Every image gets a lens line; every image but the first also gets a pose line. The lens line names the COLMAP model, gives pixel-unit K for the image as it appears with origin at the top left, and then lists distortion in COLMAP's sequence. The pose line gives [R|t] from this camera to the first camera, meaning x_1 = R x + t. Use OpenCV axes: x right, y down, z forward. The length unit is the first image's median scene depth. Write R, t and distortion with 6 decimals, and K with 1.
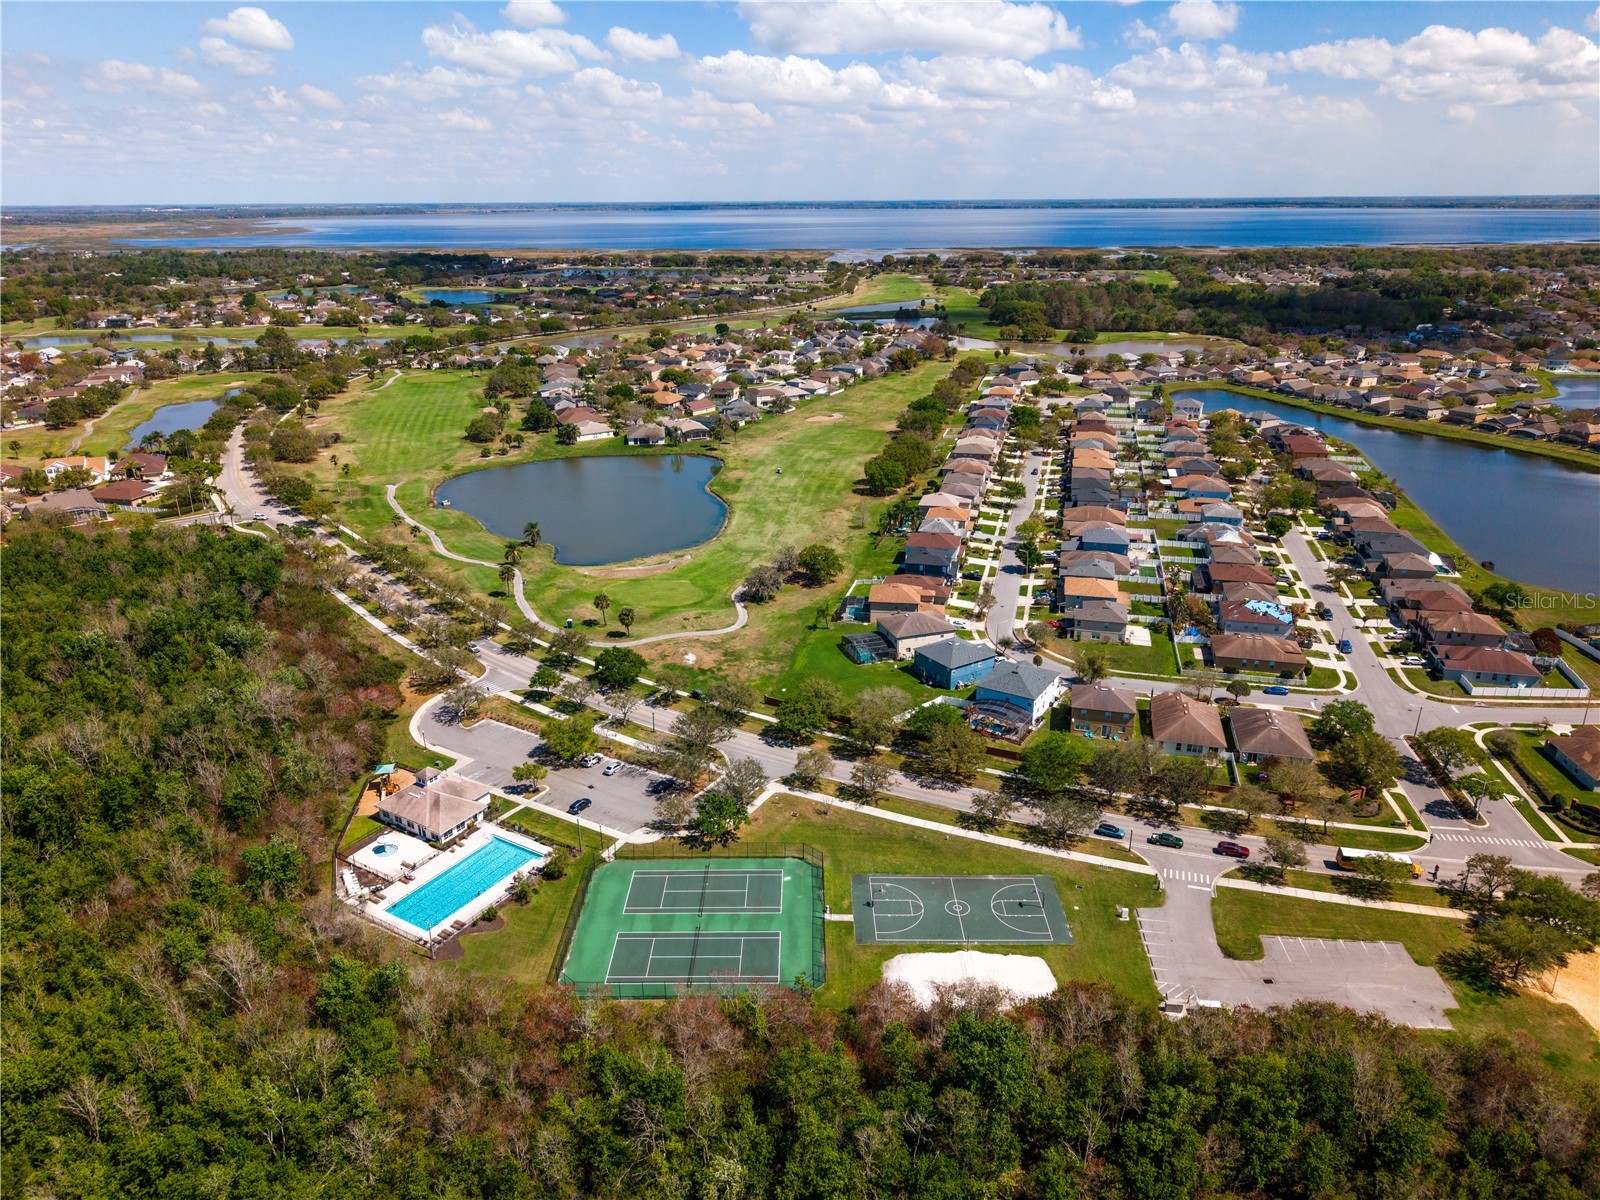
lens RADIAL K [[1069.7, 0, 801.2], [0, 1069.7, 592.8], [0, 0, 1]] dist [0.029427, -0.020955]
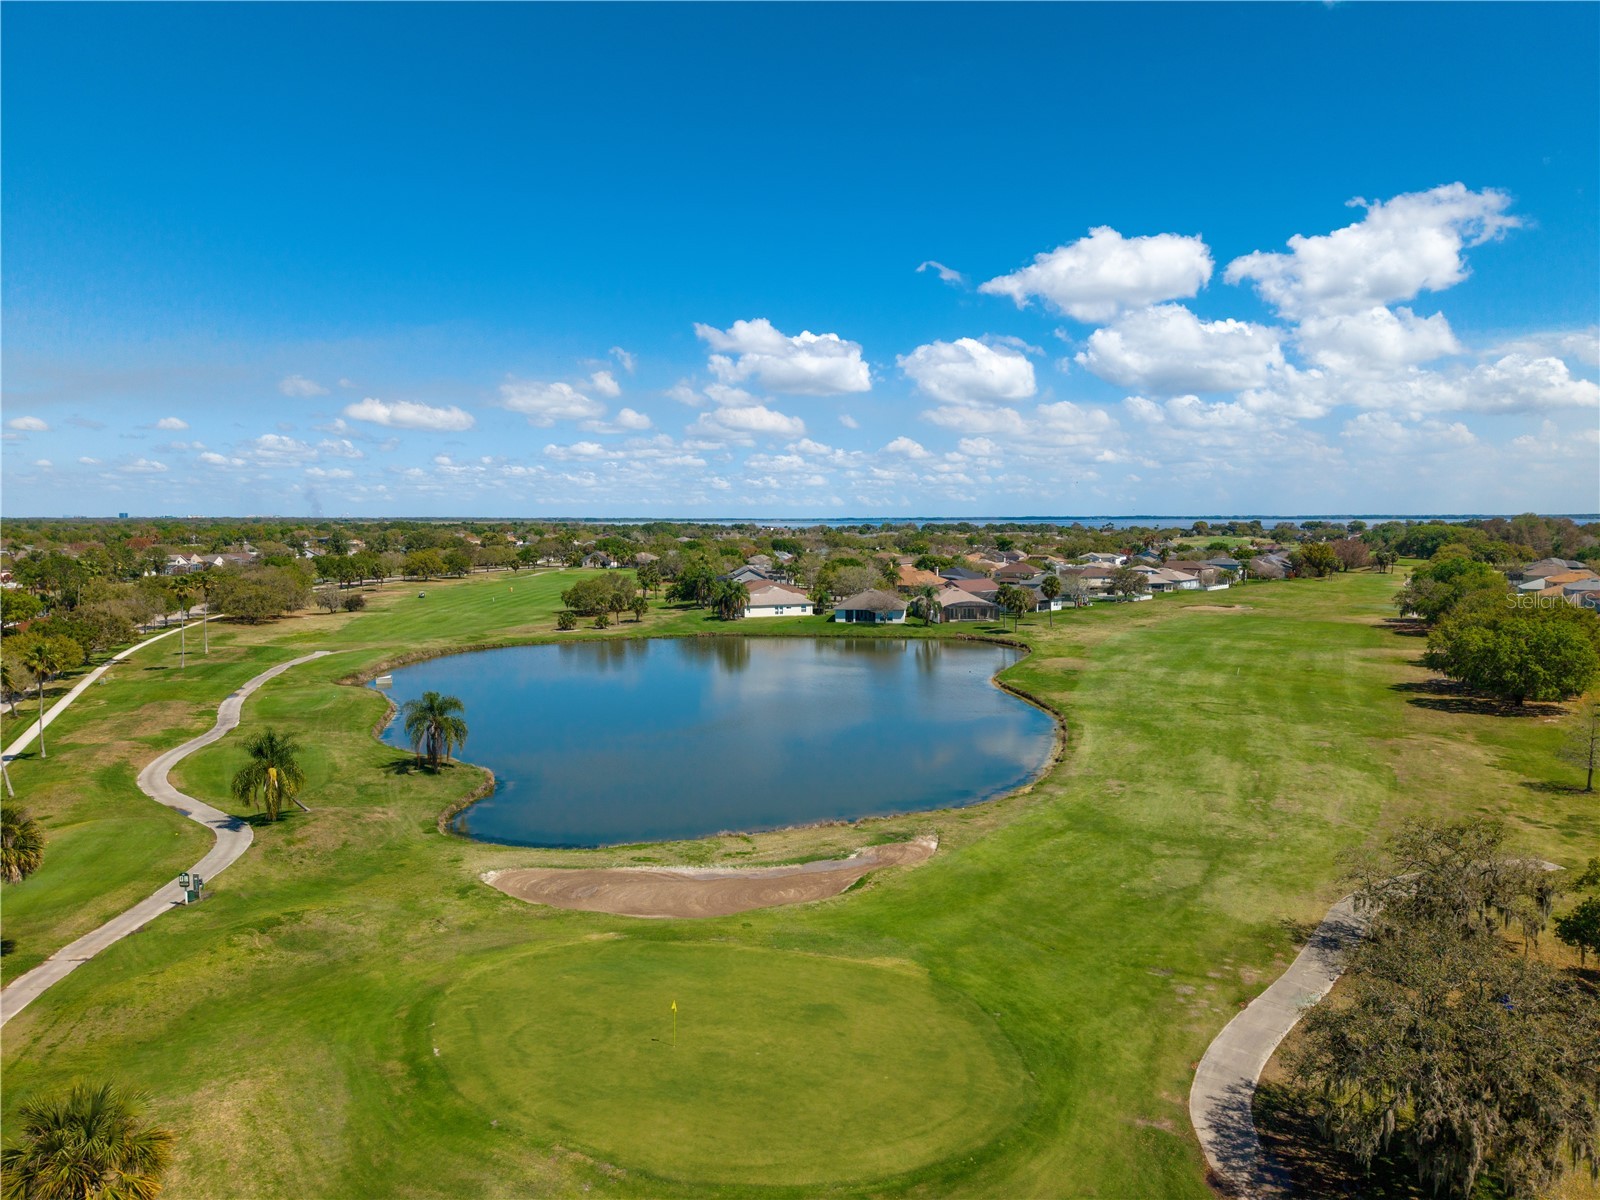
lens RADIAL K [[1069.7, 0, 807.2], [0, 1069.7, 598.2], [0, 0, 1]] dist [0.029427, -0.020955]
pose [[0.970387, 0.022768, -0.240481, -0.133757], [-0.087383, 0.961212, -0.261602, -0.037327], [0.225197, 0.274869, 0.934737, 1.343815]]
